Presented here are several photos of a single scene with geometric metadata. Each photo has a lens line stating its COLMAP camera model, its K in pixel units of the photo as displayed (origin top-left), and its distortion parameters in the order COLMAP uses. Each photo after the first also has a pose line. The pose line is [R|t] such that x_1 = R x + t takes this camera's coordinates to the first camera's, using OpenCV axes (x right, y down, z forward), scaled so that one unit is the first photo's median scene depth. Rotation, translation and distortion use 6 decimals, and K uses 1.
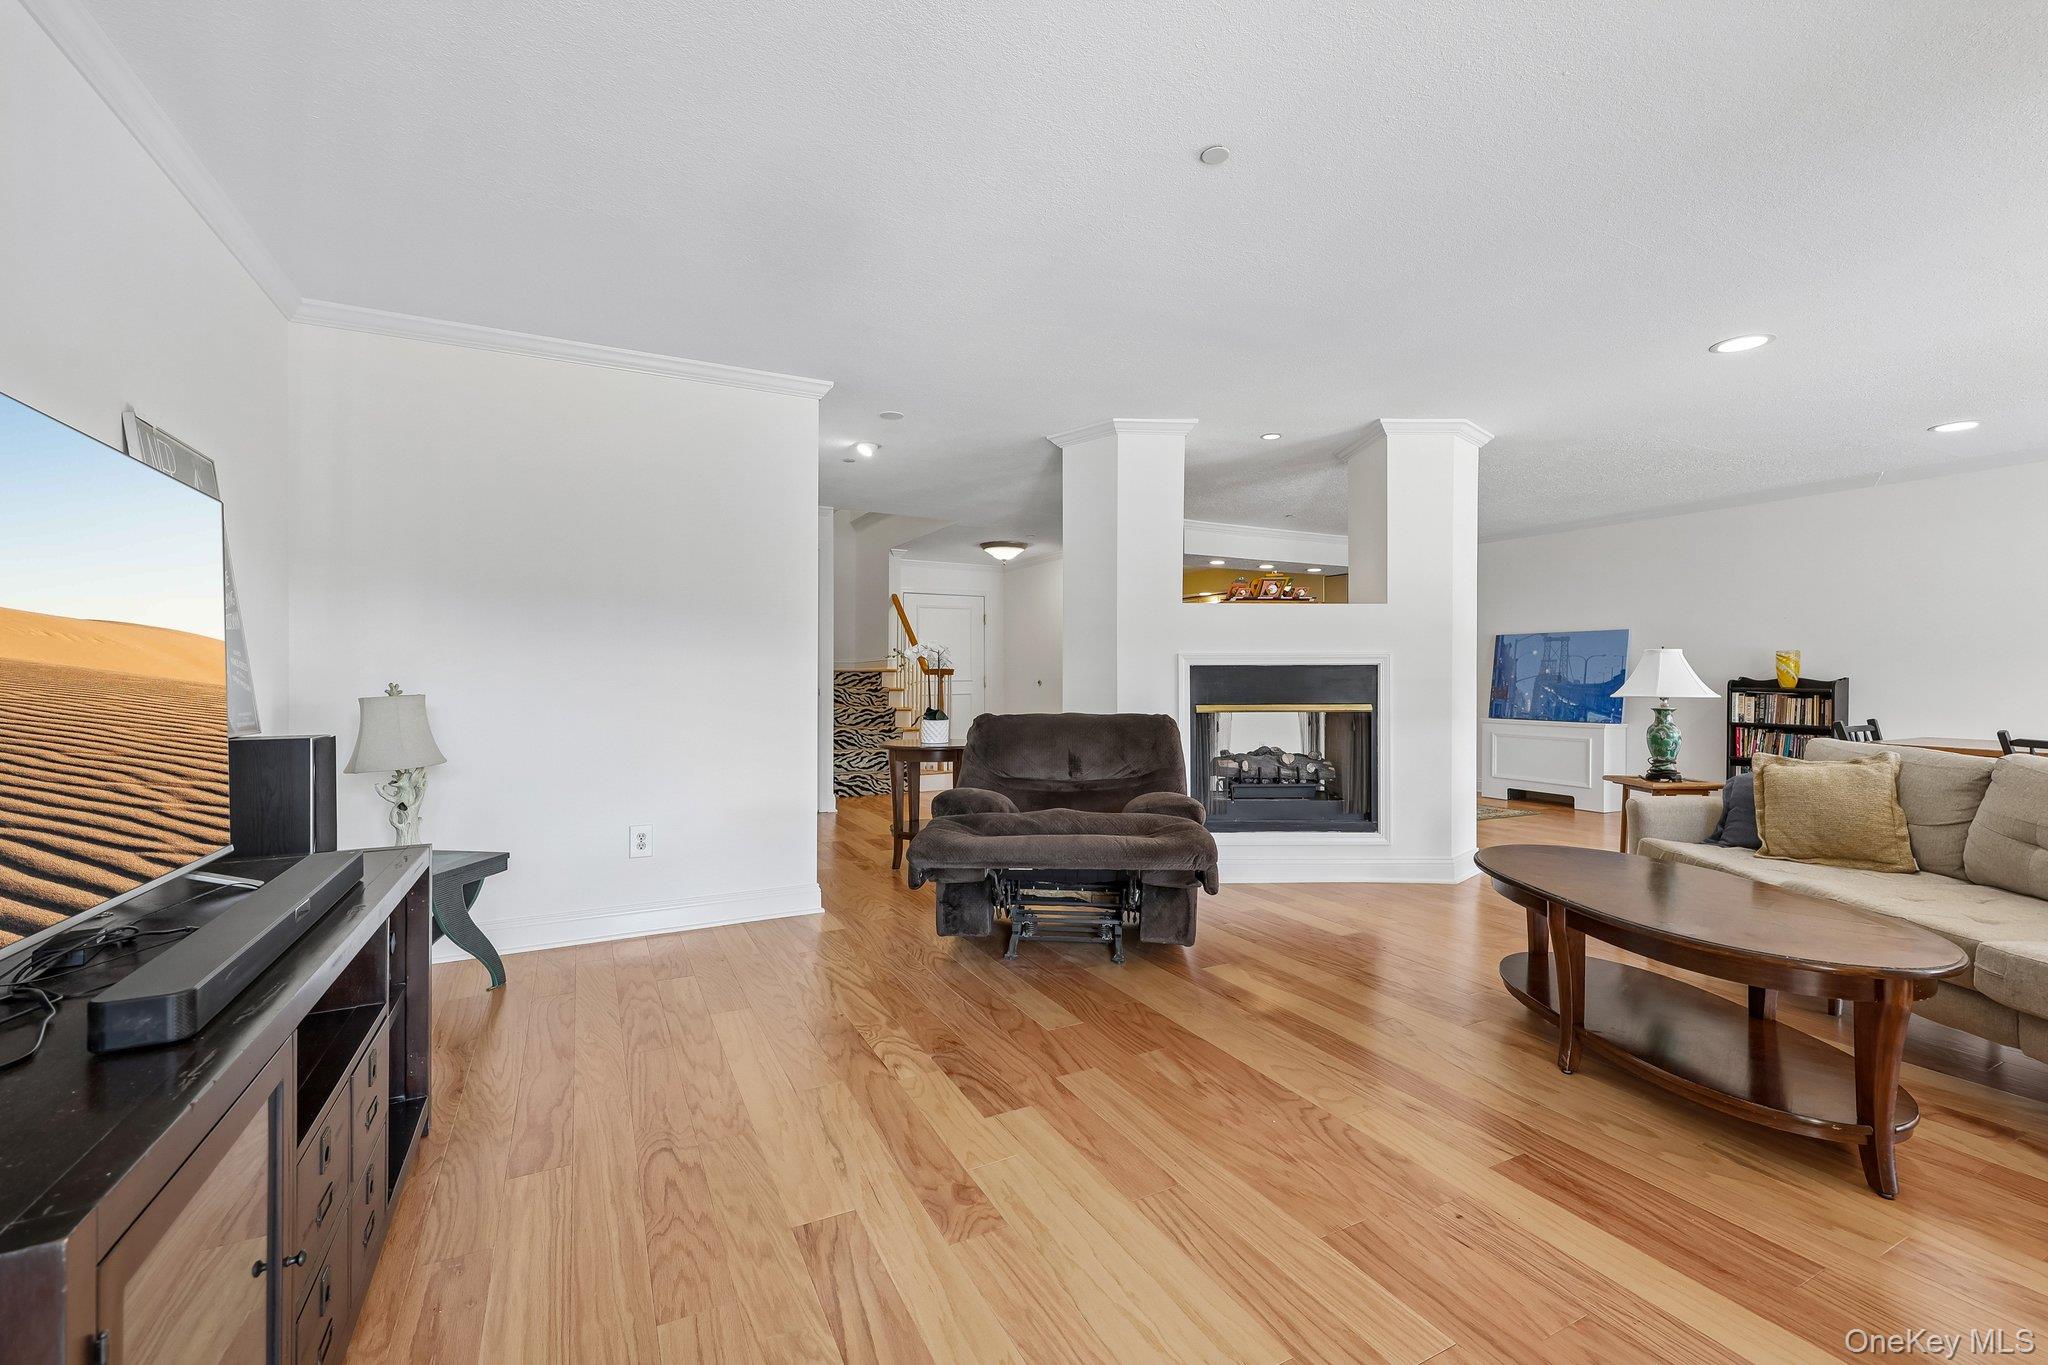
lens RADIAL K [[862.4, 0, 1024.0], [0, 862.4, 682.5], [0, 0, 1]] dist [0.013308, 0.000159]
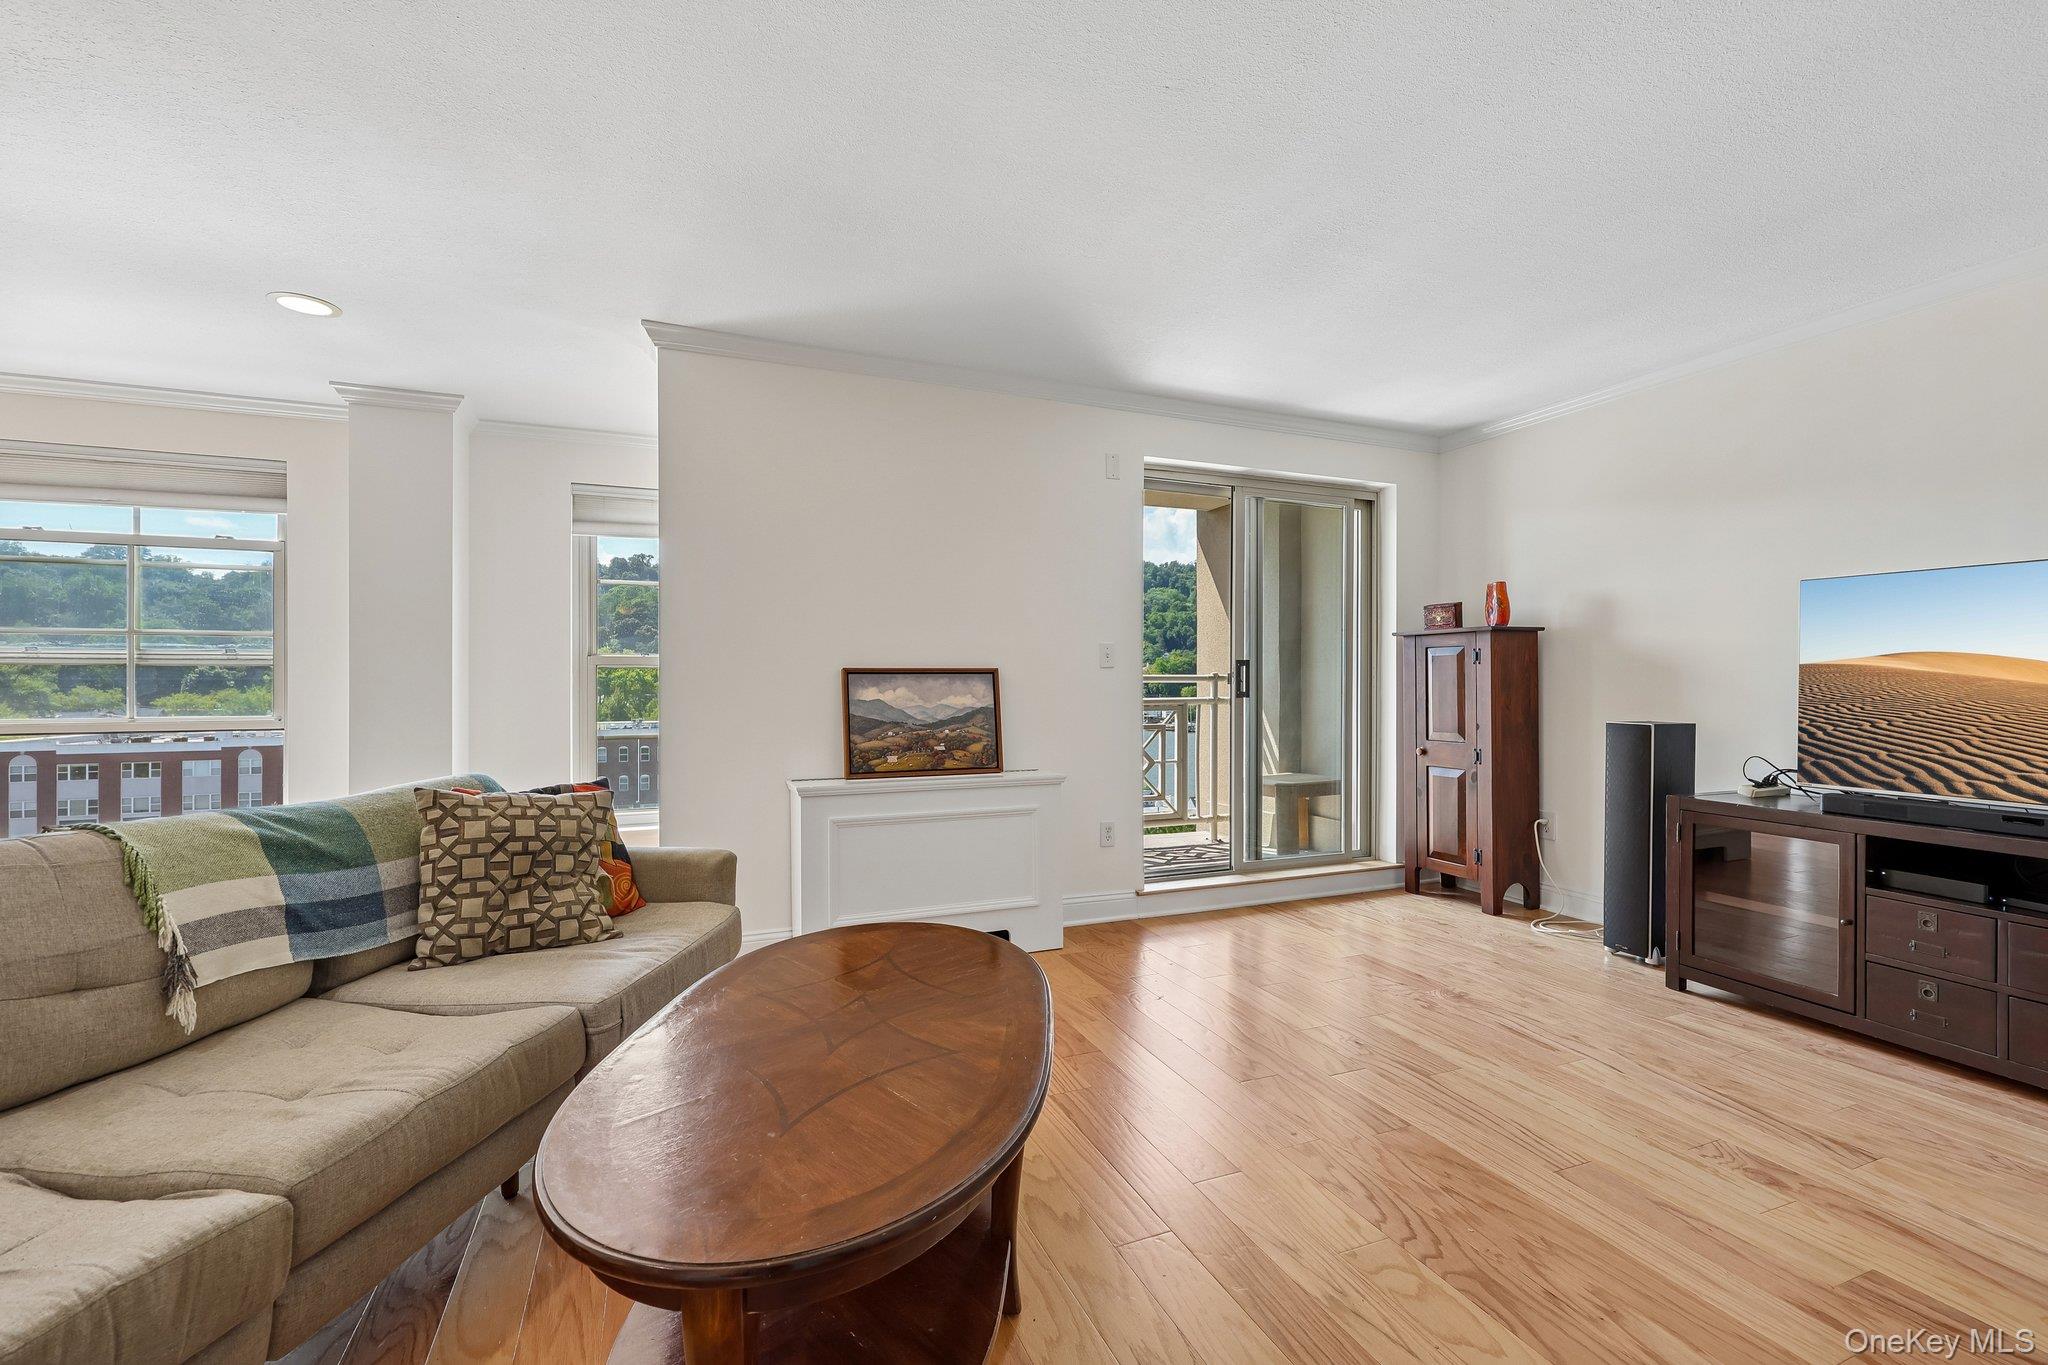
lens RADIAL K [[853.7, 0, 1024.0], [0, 853.7, 682.5], [0, 0, 1]] dist [0.000392, 0.000145]
pose [[-0.995835, 0.000699, 0.091176, 0.668394], [0.001799, 0.999927, 0.011988, -0.021388], [-0.091161, 0.012102, -0.995763, 1.926178]]
